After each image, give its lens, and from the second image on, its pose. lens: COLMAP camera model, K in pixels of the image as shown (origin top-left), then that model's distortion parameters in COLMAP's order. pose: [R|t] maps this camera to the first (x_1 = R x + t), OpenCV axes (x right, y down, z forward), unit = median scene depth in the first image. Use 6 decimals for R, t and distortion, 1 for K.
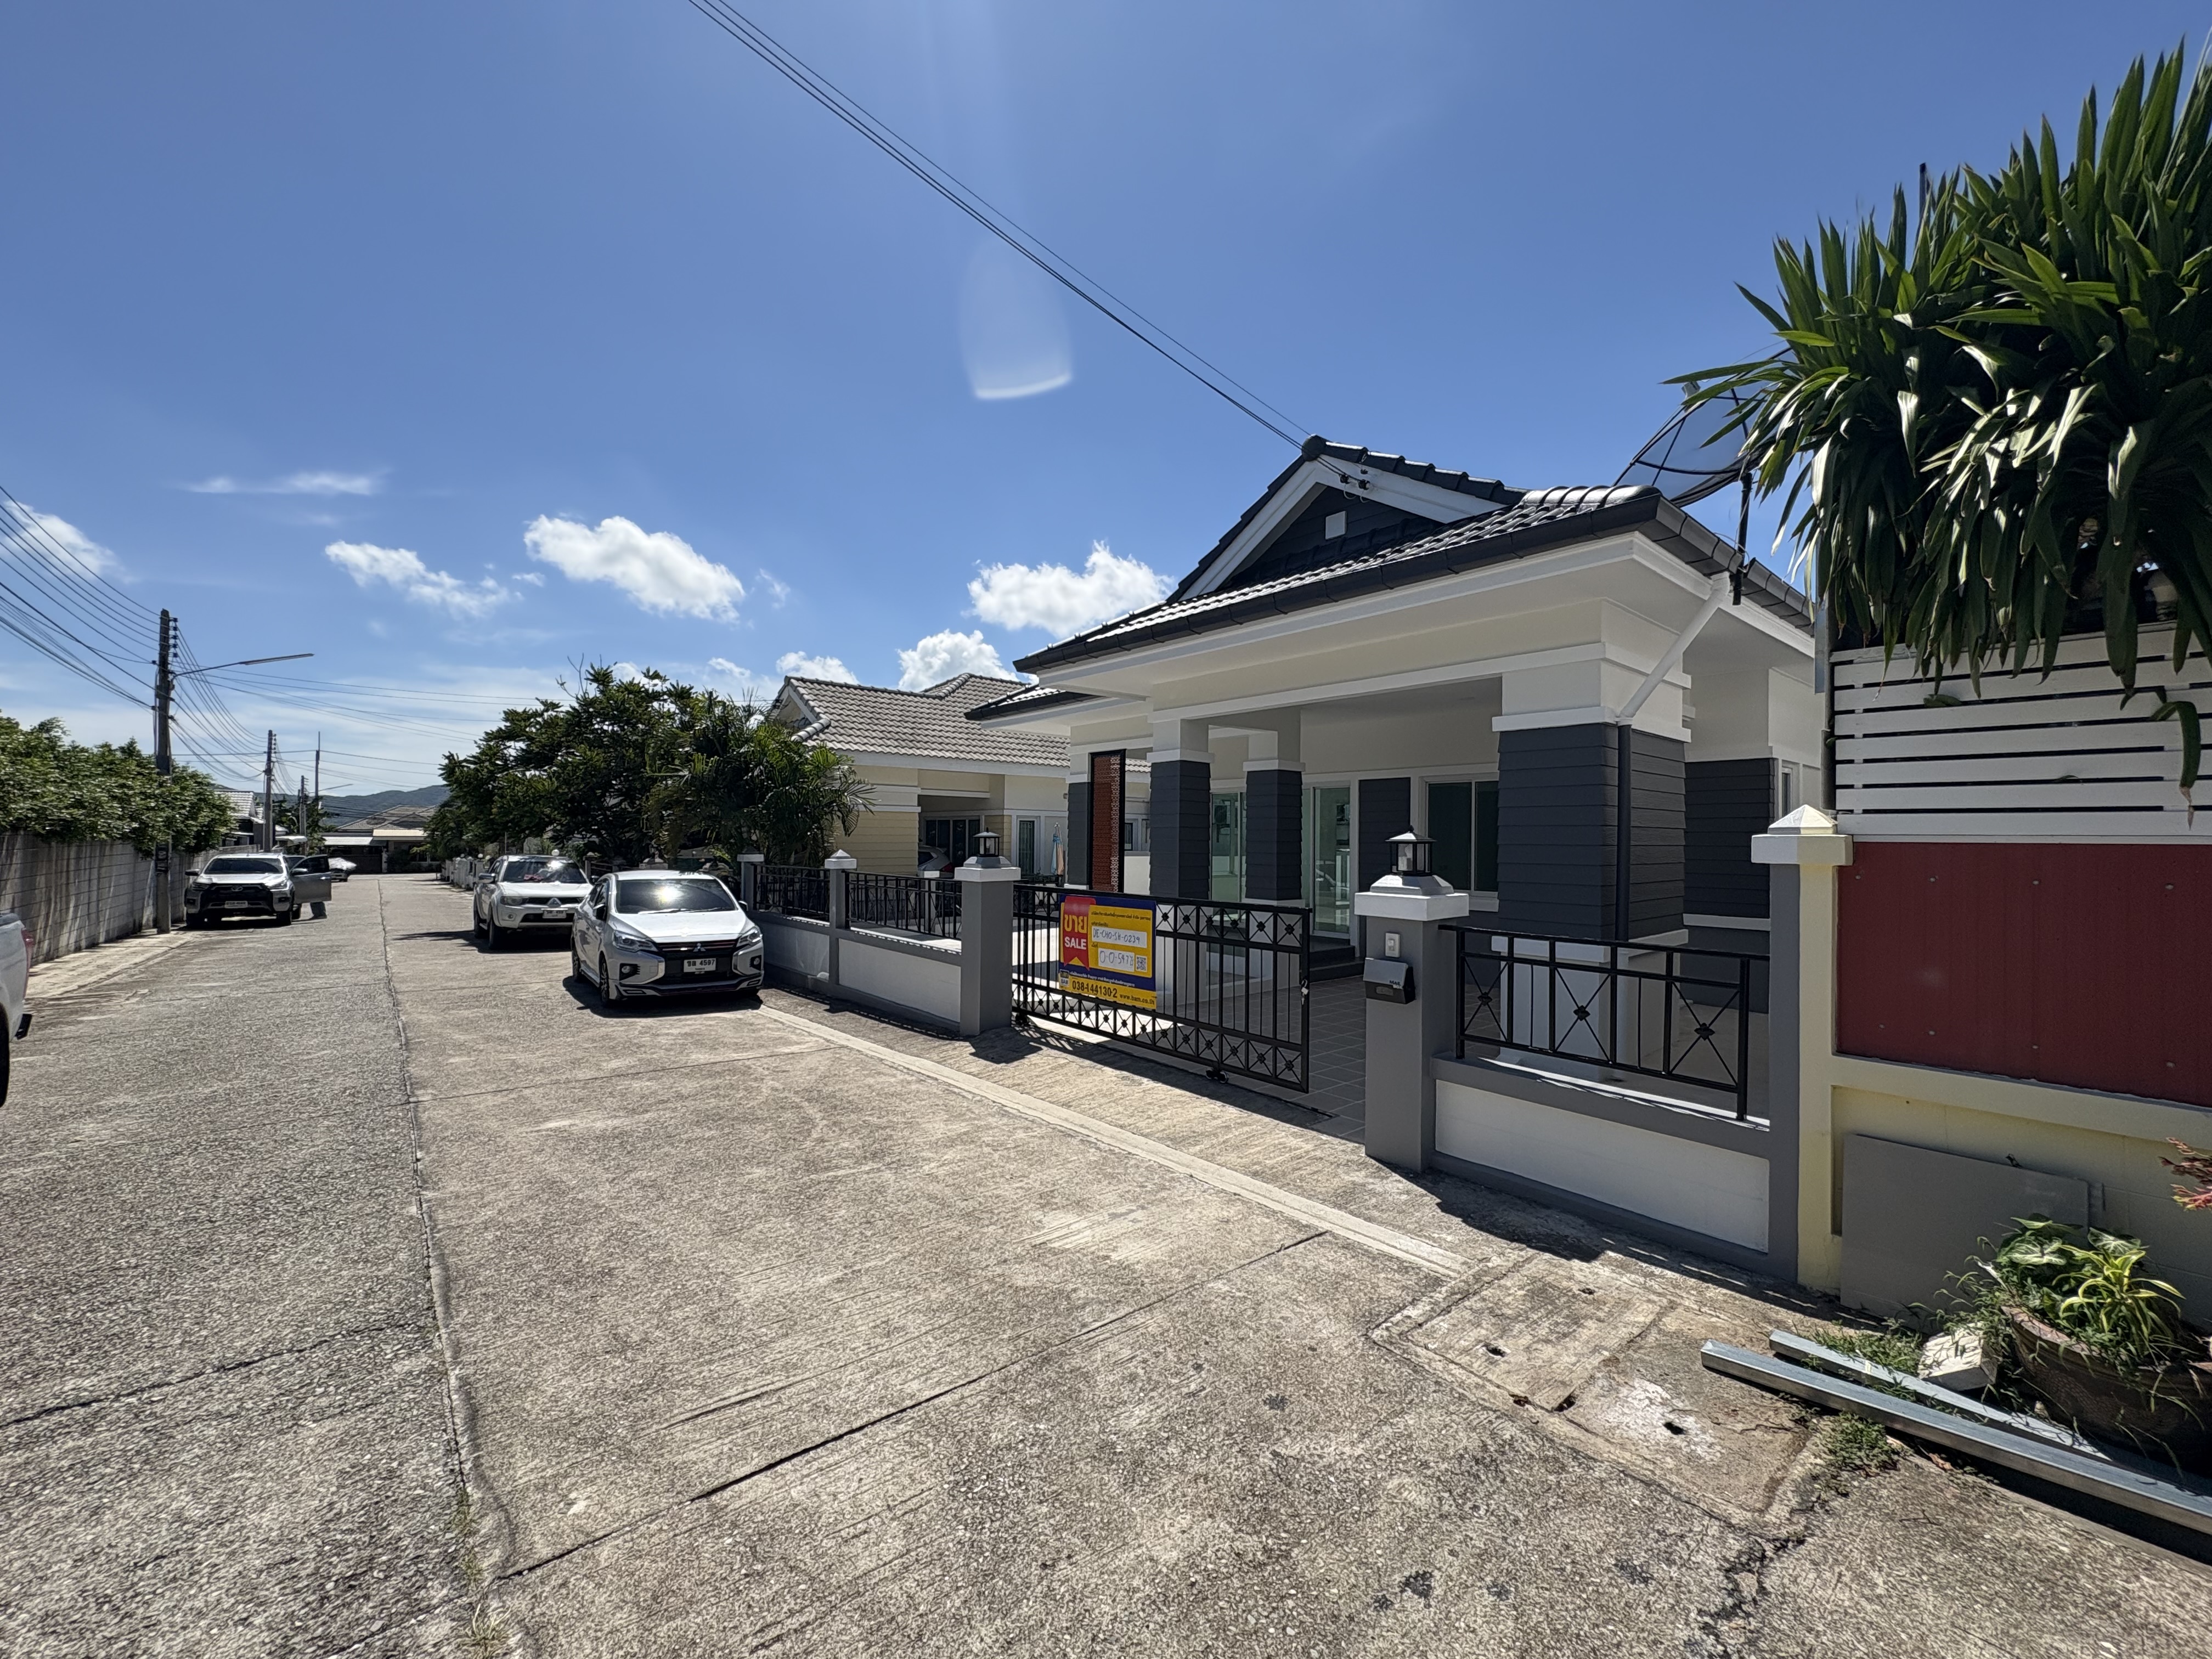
lens RADIAL K [[880.1, 0, 1104.6], [0, 880.1, 832.0], [0, 0, 1]] dist [0.001388, -0.000196]
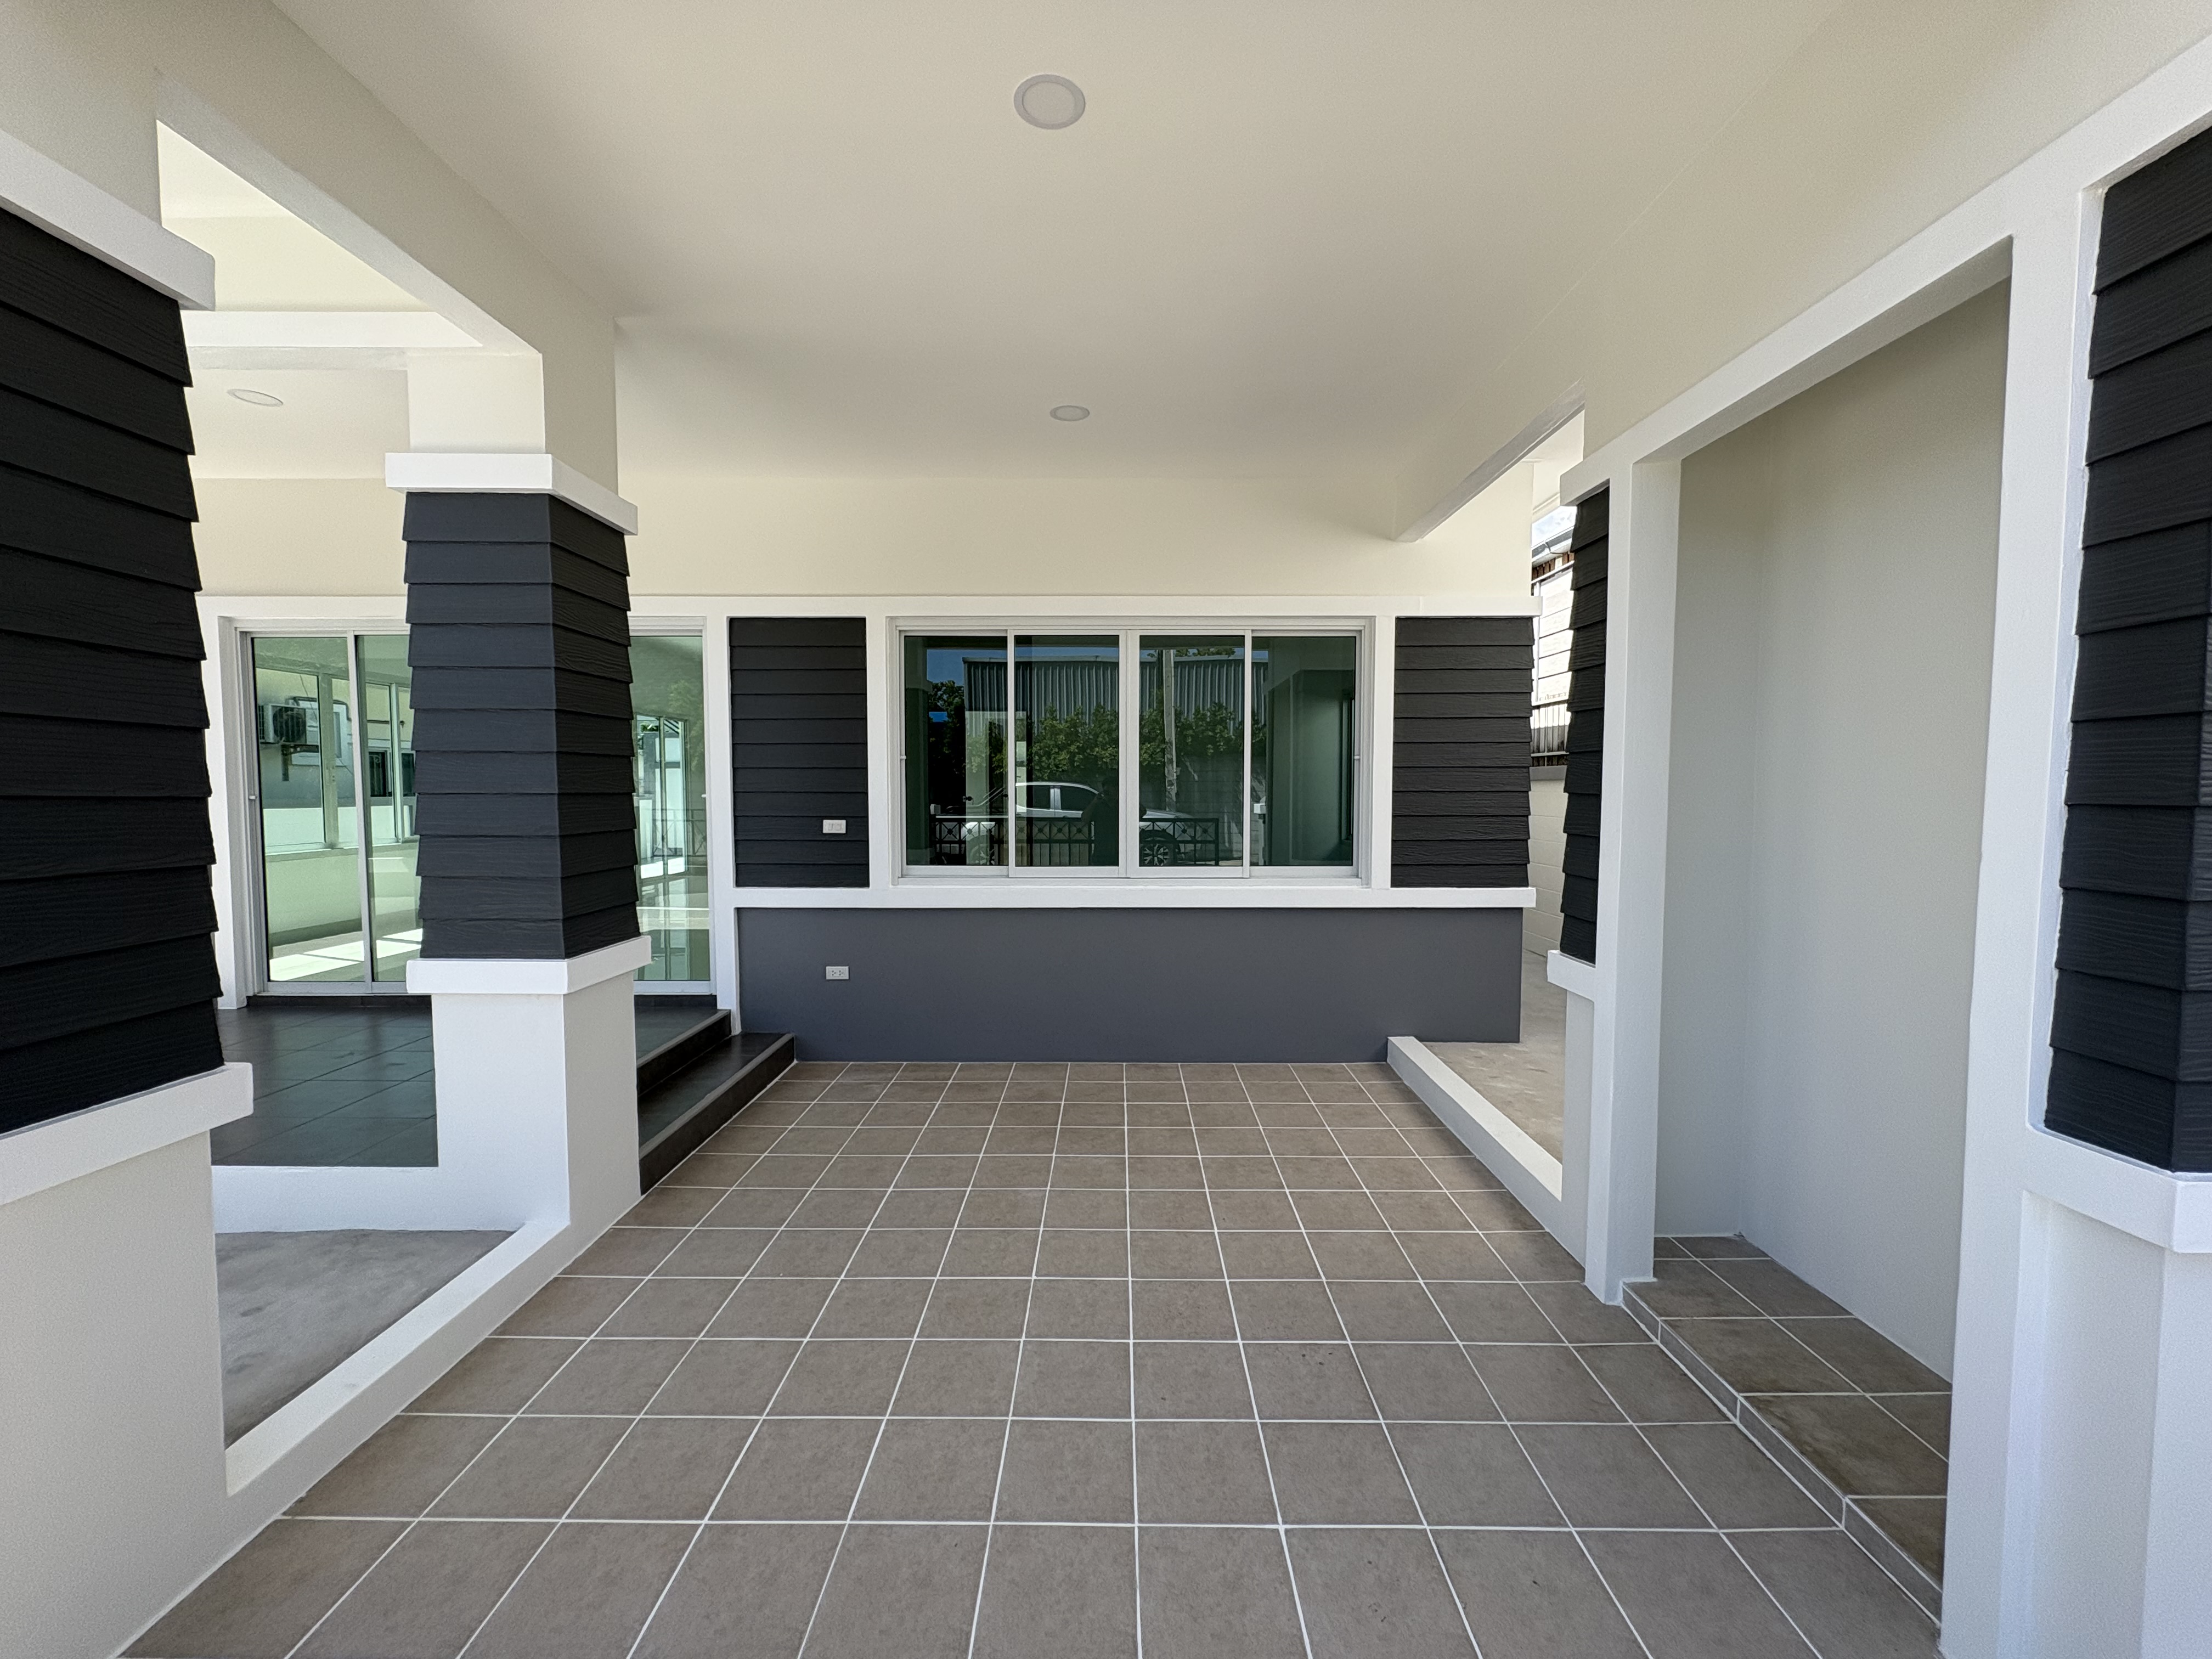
lens RADIAL K [[880.1, 0, 1104.6], [0, 880.1, 832.0], [0, 0, 1]] dist [0.001388, -0.000196]
pose [[0.639528, -0.051920, 0.767013, 0.155713], [0.002021, 0.997827, 0.065859, 0.030483], [-0.768766, -0.040568, 0.638243, 1.223337]]
